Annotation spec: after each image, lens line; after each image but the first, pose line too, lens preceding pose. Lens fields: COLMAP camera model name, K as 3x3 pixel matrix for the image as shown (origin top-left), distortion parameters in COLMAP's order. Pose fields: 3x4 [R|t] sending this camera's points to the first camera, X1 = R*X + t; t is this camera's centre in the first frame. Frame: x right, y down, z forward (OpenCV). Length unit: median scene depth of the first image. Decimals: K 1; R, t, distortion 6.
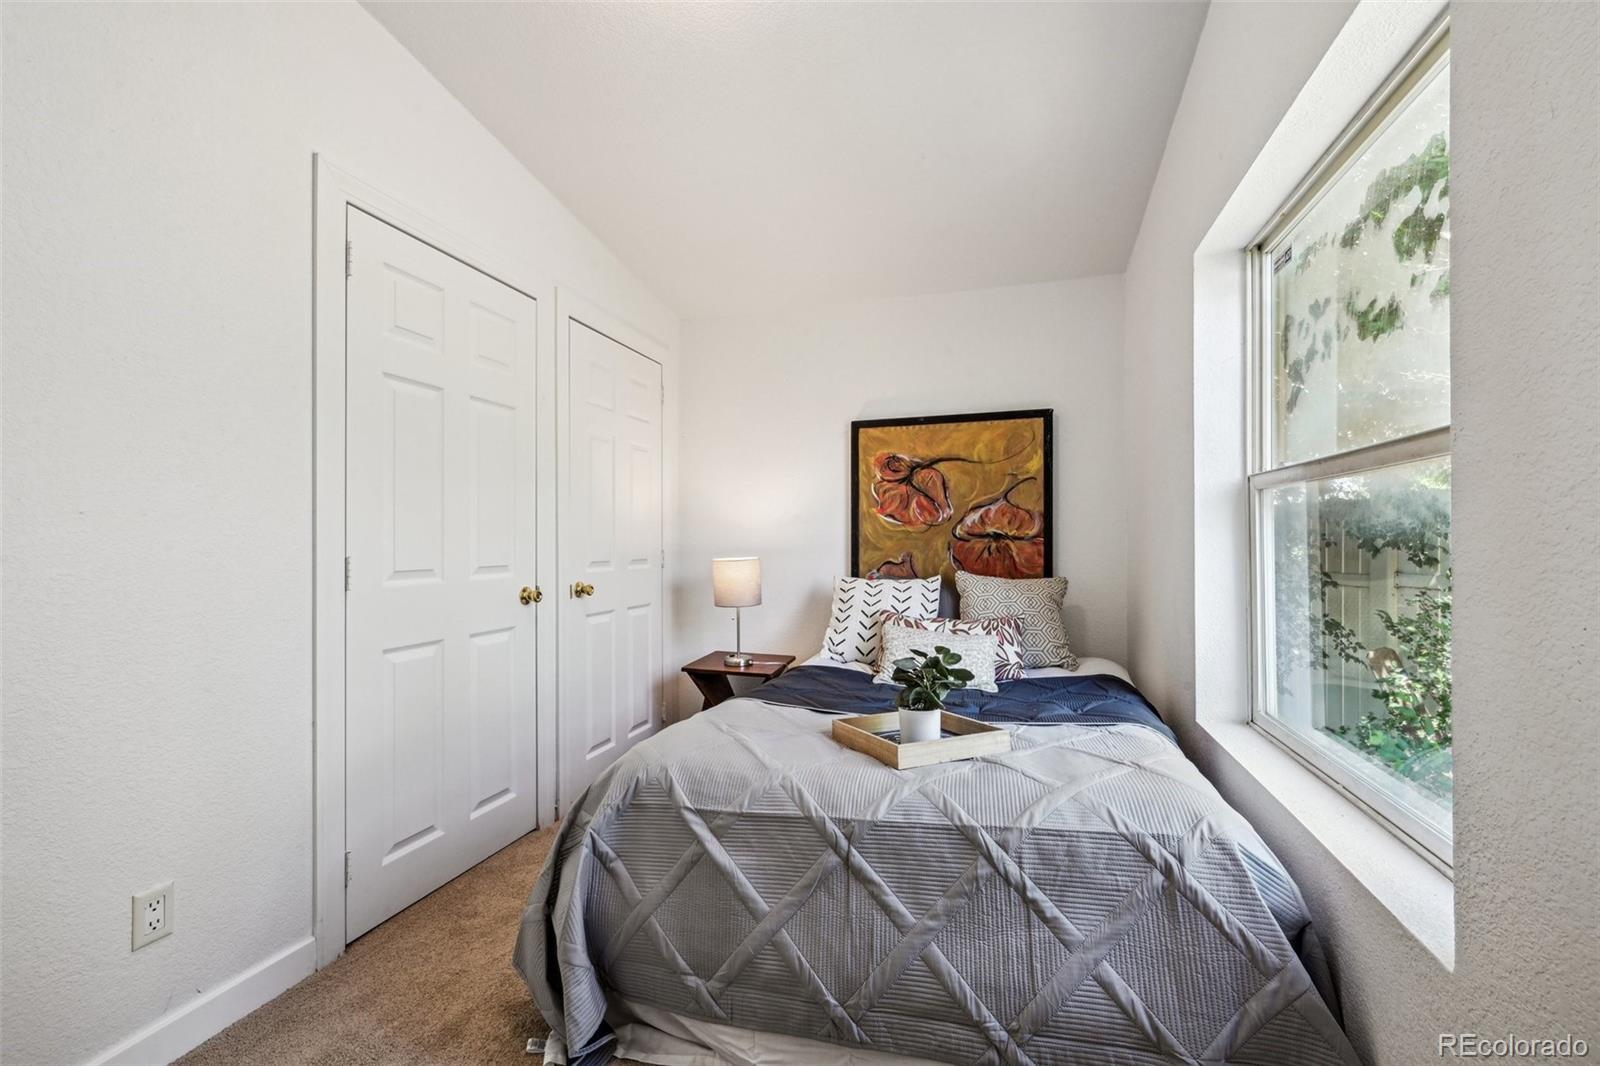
lens RADIAL K [[672.7, 0, 799.2], [0, 672.7, 543.9], [0, 0, 1]] dist [-0.000221, -0.000012]
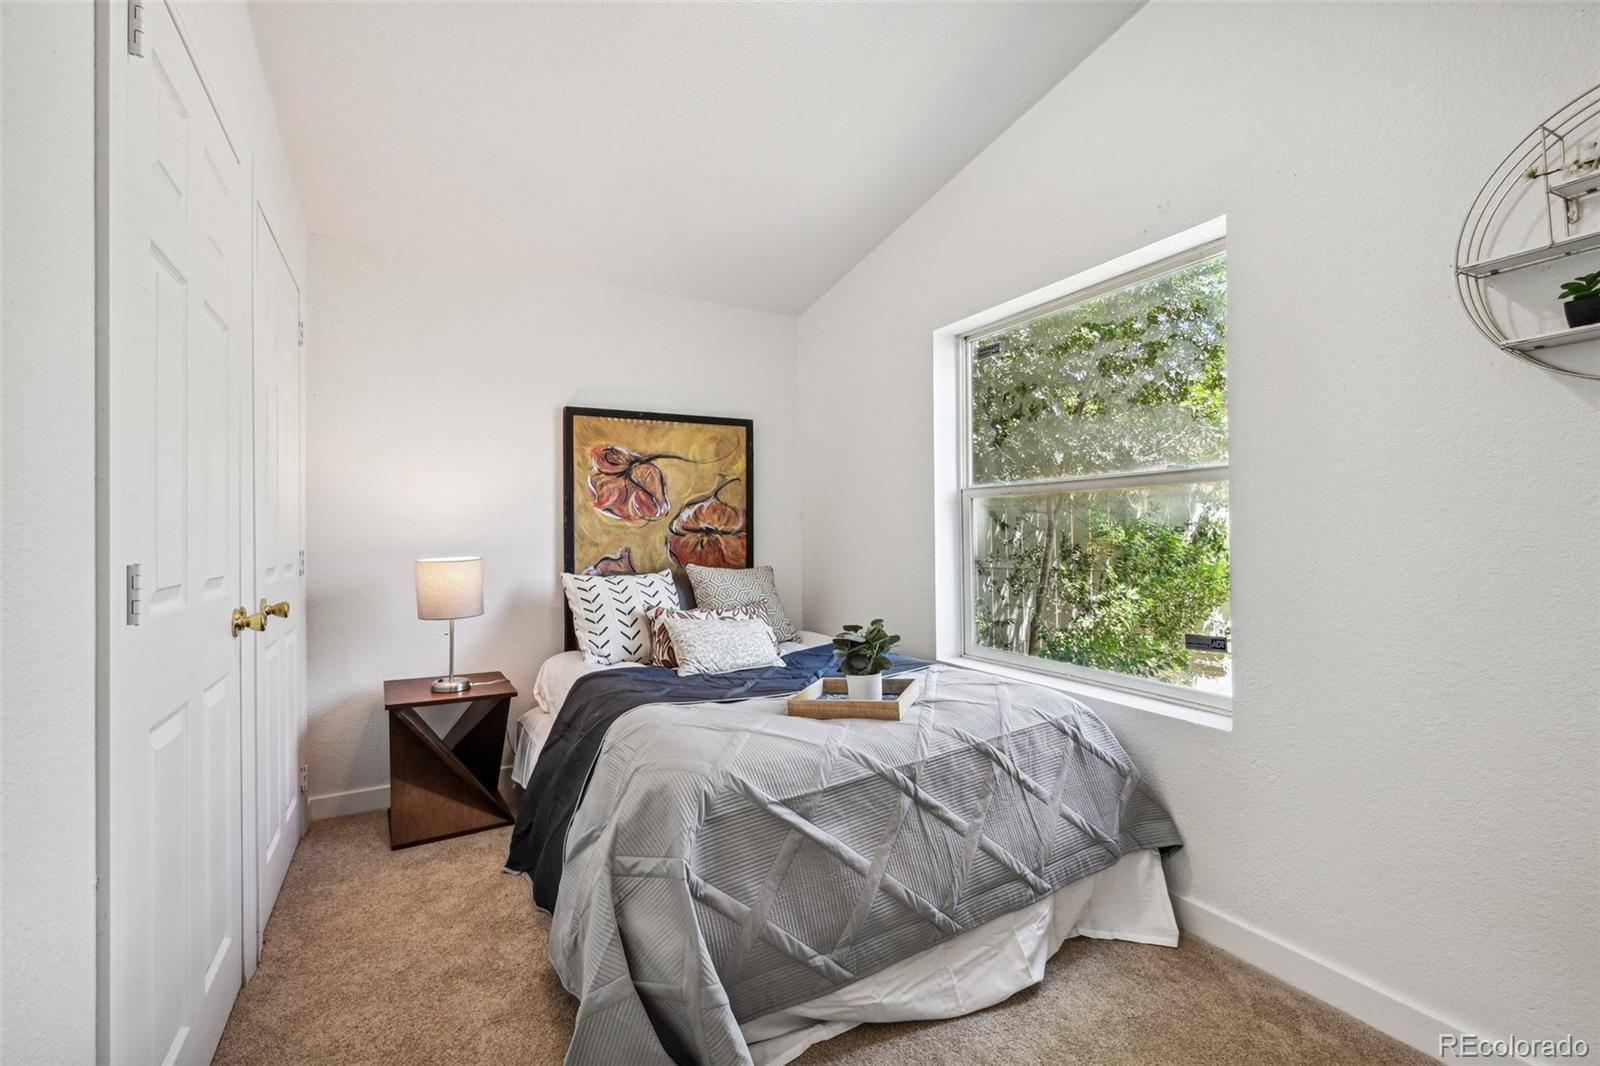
lens RADIAL K [[689.4, 0, 800.6], [0, 689.4, 537.4], [0, 0, 1]] dist [0.000150, -0.000069]
pose [[0.687931, -0.006334, 0.725748, -0.413131], [0.011179, 0.999936, -0.001869, 0.002618], [-0.725690, 0.009399, 0.687958, 0.128153]]
